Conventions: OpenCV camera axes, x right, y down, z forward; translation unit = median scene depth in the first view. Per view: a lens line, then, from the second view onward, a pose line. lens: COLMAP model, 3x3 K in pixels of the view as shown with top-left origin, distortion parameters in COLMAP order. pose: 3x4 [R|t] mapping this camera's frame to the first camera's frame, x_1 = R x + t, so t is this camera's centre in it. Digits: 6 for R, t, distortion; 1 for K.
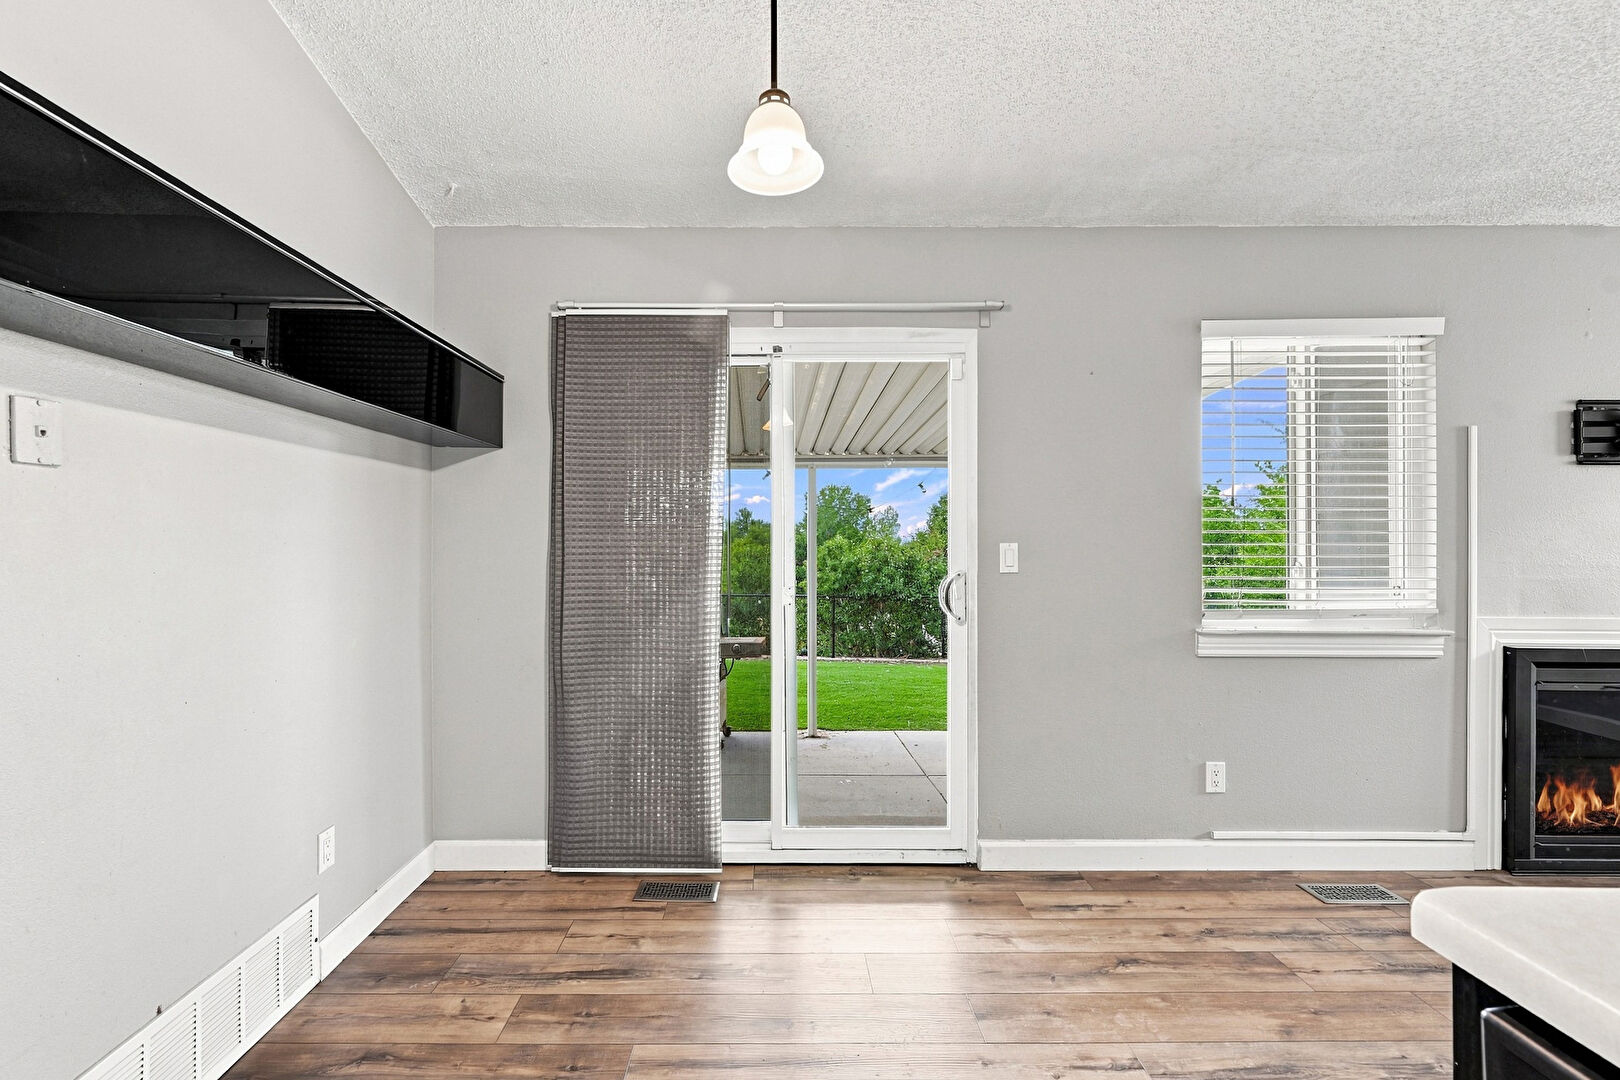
lens RADIAL K [[672.0, 0, 810.0], [0, 672.0, 540.0], [0, 0, 1]] dist [-0.000683, -0.000195]
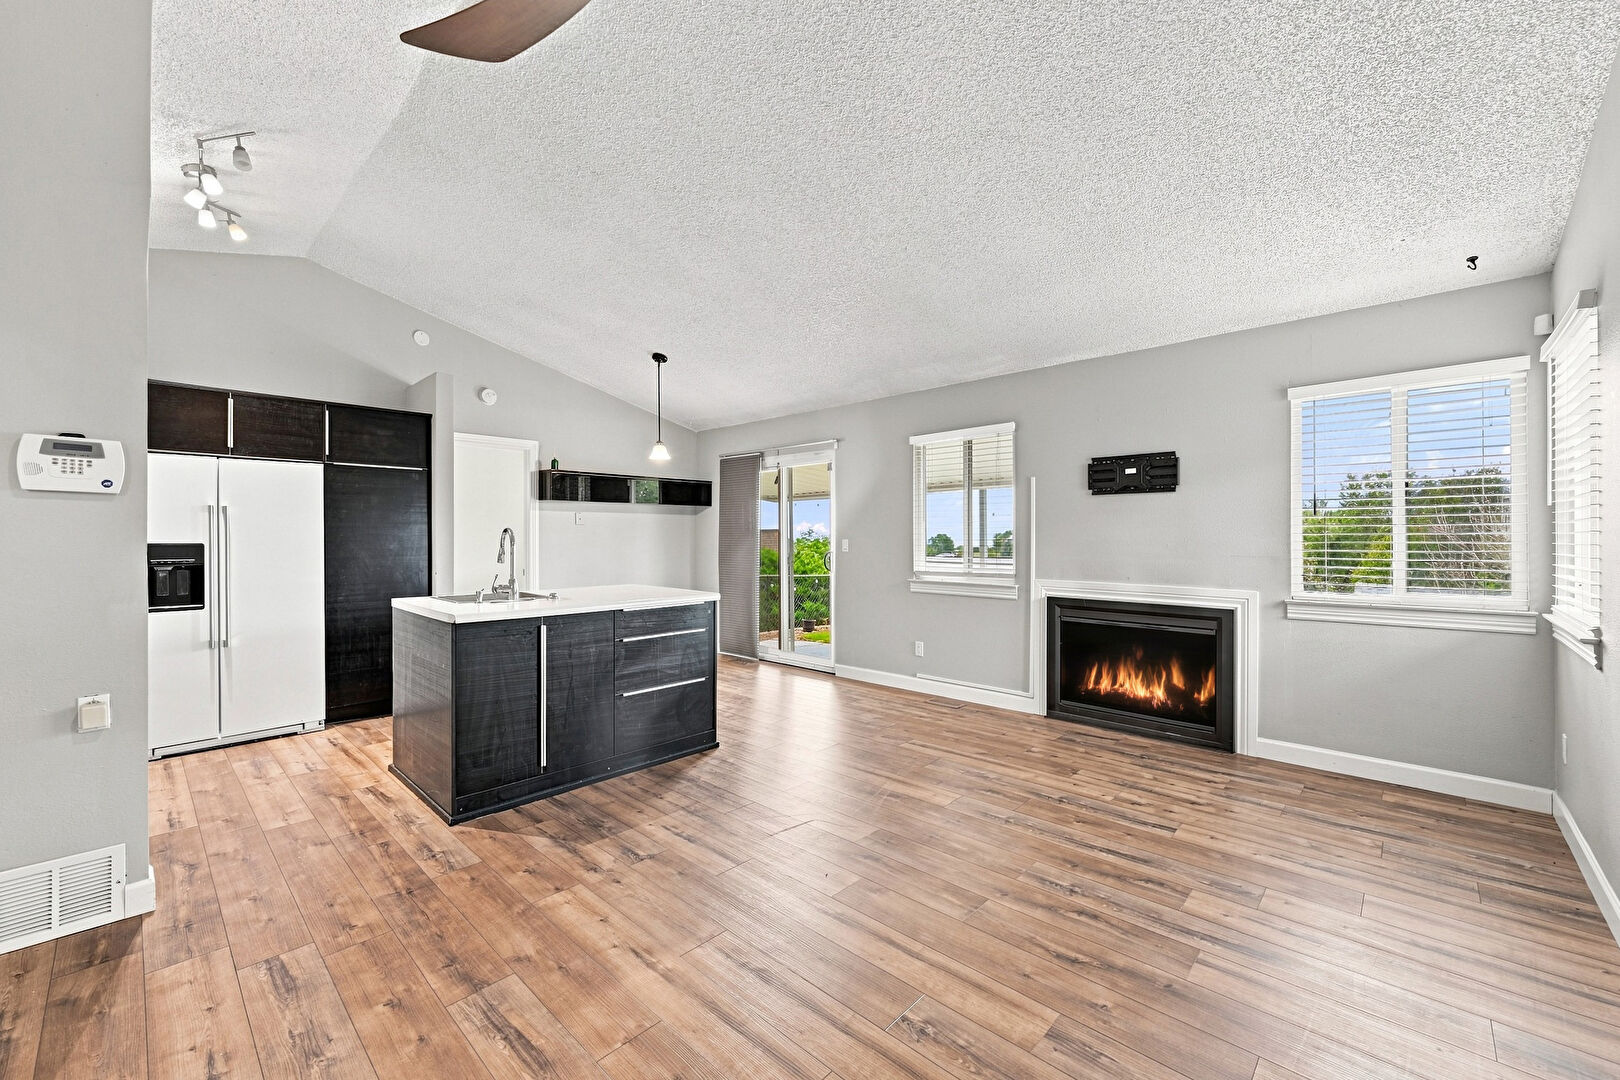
lens RADIAL K [[650.1, 0, 816.5], [0, 650.1, 536.9], [0, 0, 1]] dist [-0.001512, -0.000219]
pose [[0.733169, -0.001880, -0.680044, 1.784700], [0.003487, 0.999993, 0.000994, -0.006783], [0.680038, -0.003100, 0.733170, -0.744651]]
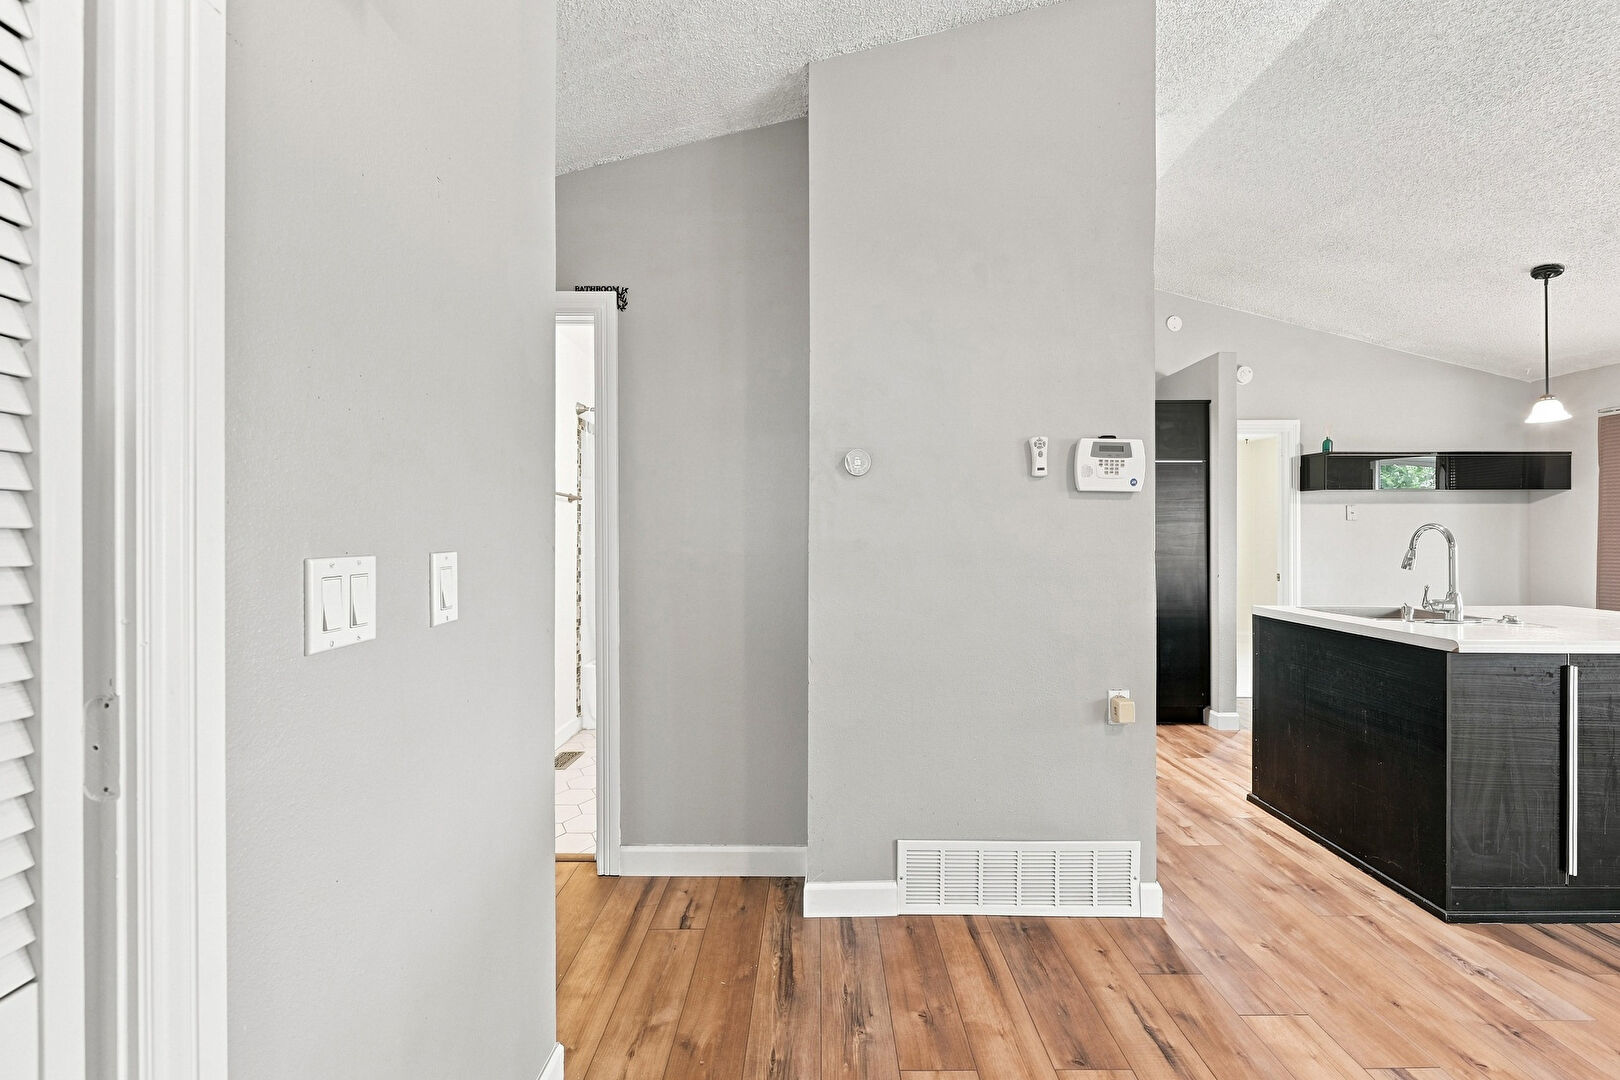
lens RADIAL K [[650.1, 0, 816.5], [0, 650.1, 536.9], [0, 0, 1]] dist [-0.001512, -0.000219]
pose [[0.007391, 0.000940, -0.999972, 1.389179], [0.001834, 0.999998, 0.000954, -0.008430], [0.999971, -0.001841, 0.007389, -1.169196]]
